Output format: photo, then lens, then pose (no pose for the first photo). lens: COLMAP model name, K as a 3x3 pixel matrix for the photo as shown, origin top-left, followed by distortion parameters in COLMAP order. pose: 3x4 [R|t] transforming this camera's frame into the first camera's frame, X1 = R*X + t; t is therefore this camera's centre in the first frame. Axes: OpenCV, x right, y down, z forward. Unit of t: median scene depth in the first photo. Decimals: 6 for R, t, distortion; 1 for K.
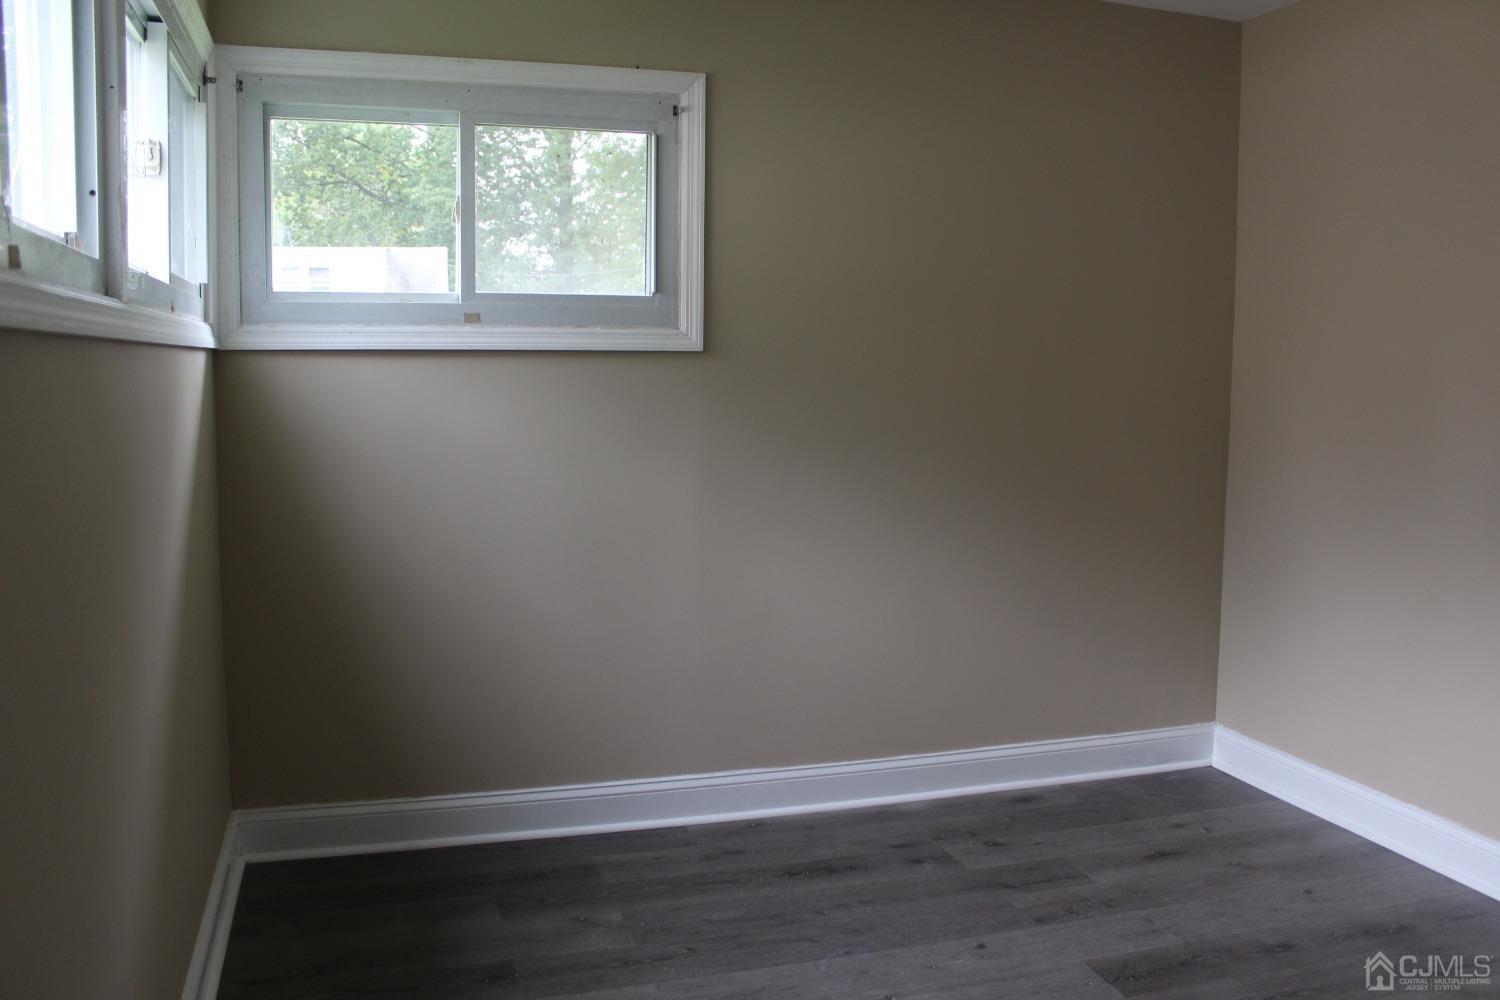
lens RADIAL K [[1254.5, 0, 758.5], [0, 1254.5, 502.6], [0, 0, 1]] dist [-0.162529, 0.143238]
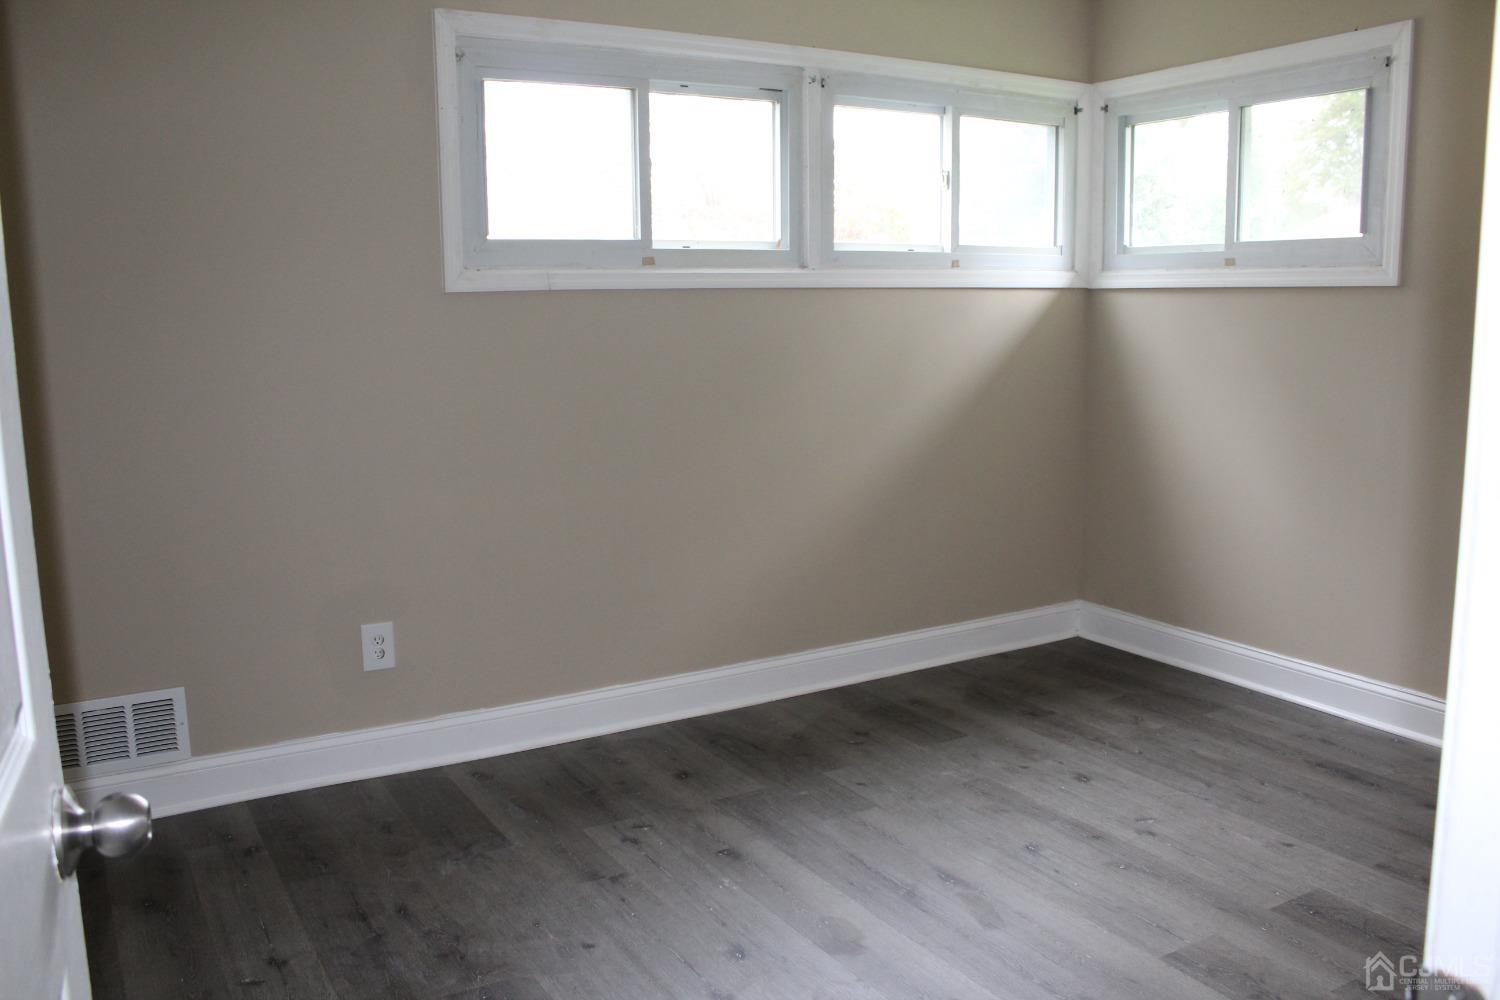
lens RADIAL K [[1247.9, 0, 754.0], [0, 1247.9, 506.2], [0, 0, 1]] dist [-0.166040, 0.147788]
pose [[0.224121, 0.147627, -0.963315, 0.902375], [-0.091709, 0.987269, 0.129962, -0.018756], [0.970237, 0.059218, 0.234807, 0.248088]]
